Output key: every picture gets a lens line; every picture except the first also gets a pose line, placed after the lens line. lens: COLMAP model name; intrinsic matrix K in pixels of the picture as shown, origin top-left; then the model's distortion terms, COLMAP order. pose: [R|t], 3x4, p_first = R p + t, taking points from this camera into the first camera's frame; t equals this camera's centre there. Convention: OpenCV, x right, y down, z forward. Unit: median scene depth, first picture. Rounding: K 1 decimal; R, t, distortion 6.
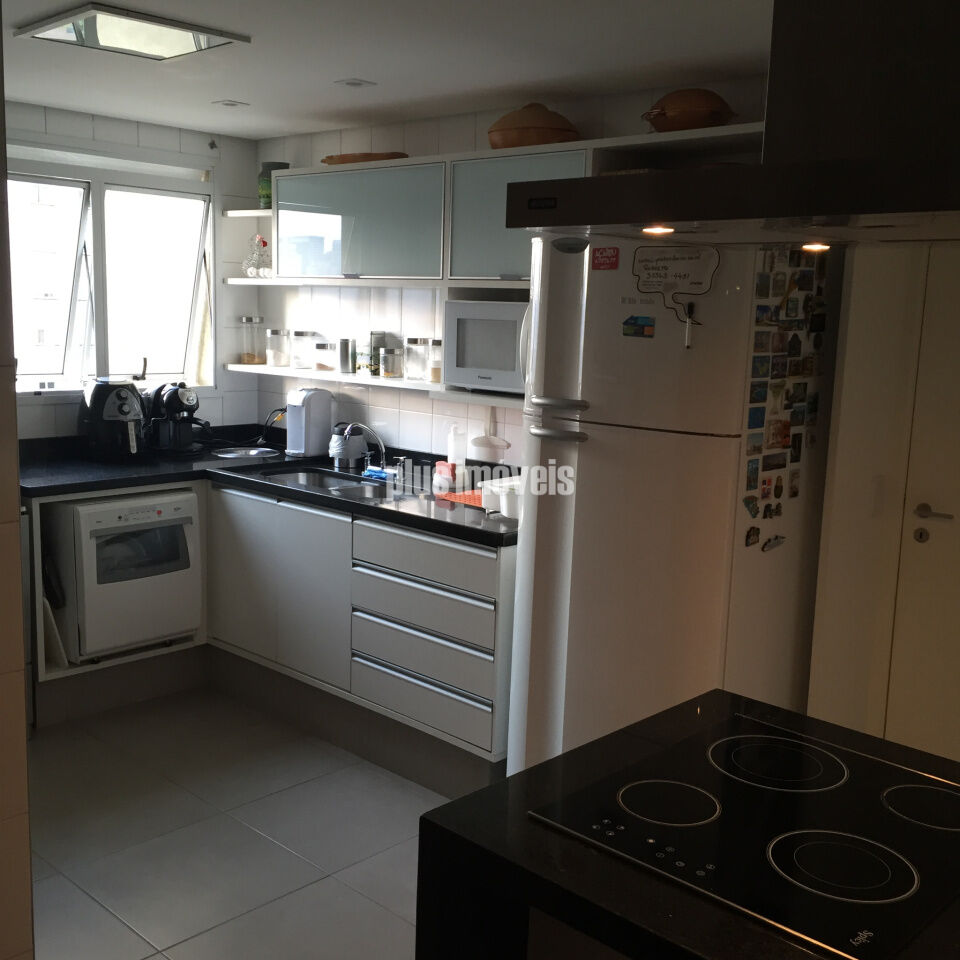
lens RADIAL K [[1097.1, 0, 477.1], [0, 1097.1, 482.5], [0, 0, 1]] dist [0.066511, 0.000000]
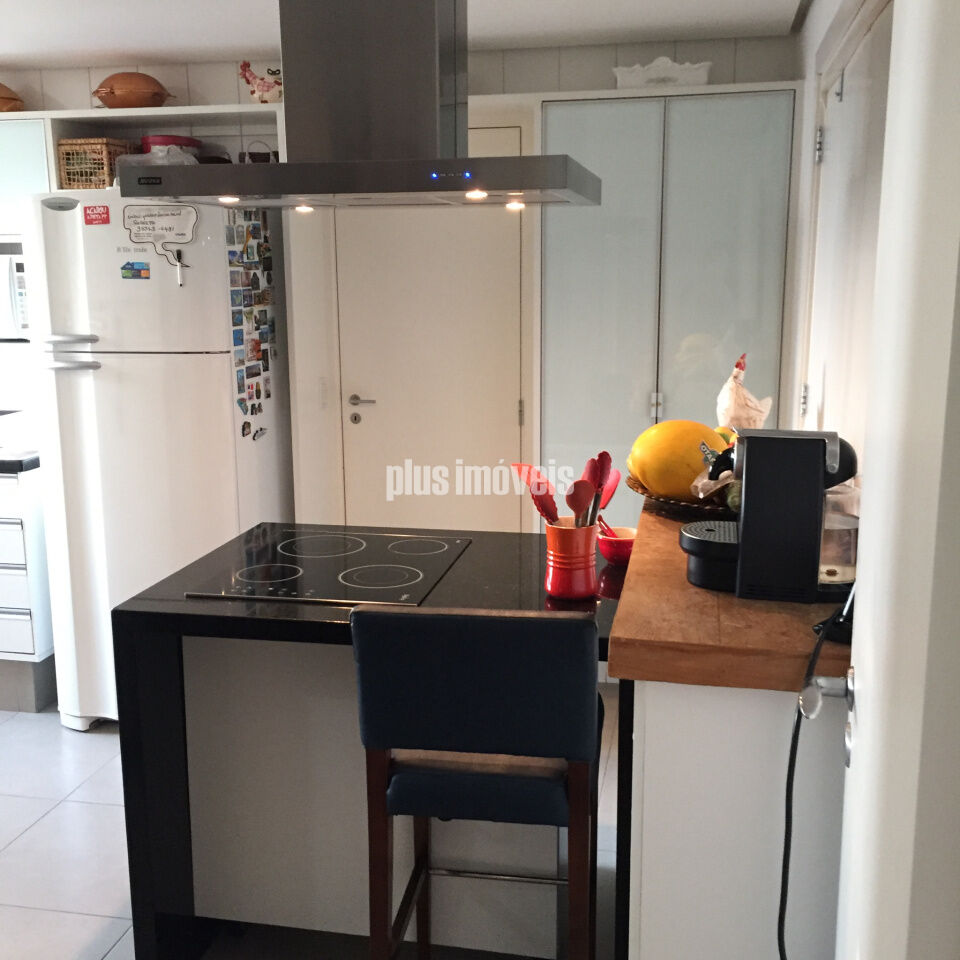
lens RADIAL K [[1097.1, 0, 483.8], [0, 1097.1, 474.9], [0, 0, 1]] dist [0.066511, 0.000000]
pose [[0.842675, -0.139290, 0.520094, -0.198289], [0.121589, 0.990235, 0.068198, 0.047698], [-0.524514, 0.005769, 0.851382, -0.259386]]
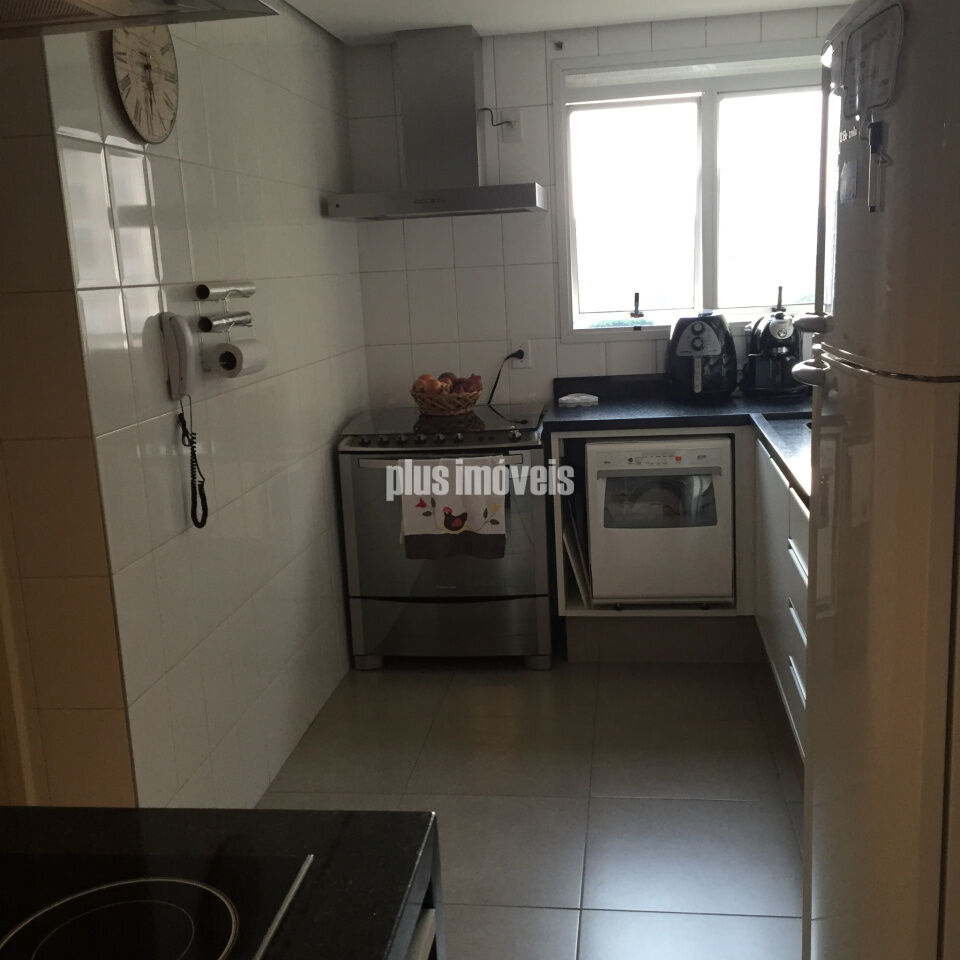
lens RADIAL K [[1097.1, 0, 481.7], [0, 1097.1, 484.7], [0, 0, 1]] dist [0.066511, 0.000000]
pose [[0.584069, 0.100682, -0.805436, 0.500498], [-0.059971, 0.994918, 0.080879, -0.021243], [0.809485, 0.001064, 0.587139, 0.502725]]
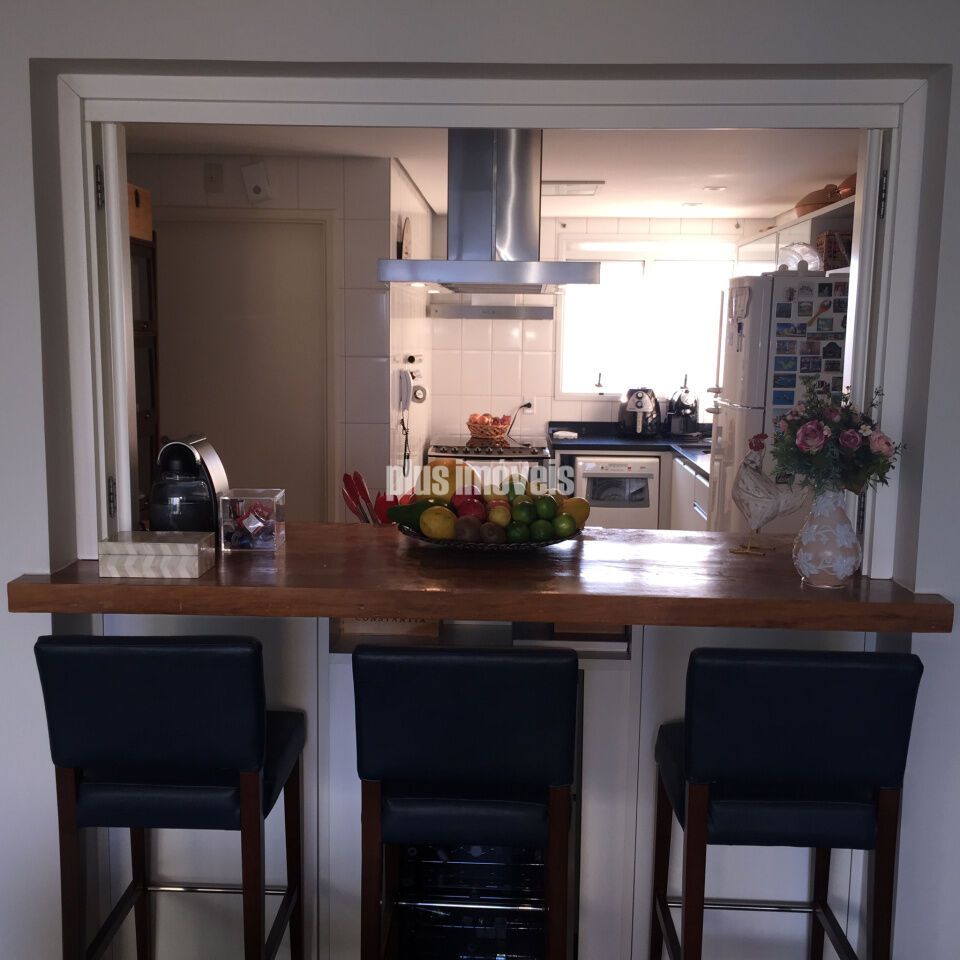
lens RADIAL K [[1097.1, 0, 472.7], [0, 1097.1, 486.4], [0, 0, 1]] dist [0.066511, 0.000000]
pose [[0.659615, 0.083083, -0.746998, 1.076189], [-0.113833, 0.993450, 0.009977, 0.092039], [0.742934, 0.078452, 0.664752, -0.299133]]
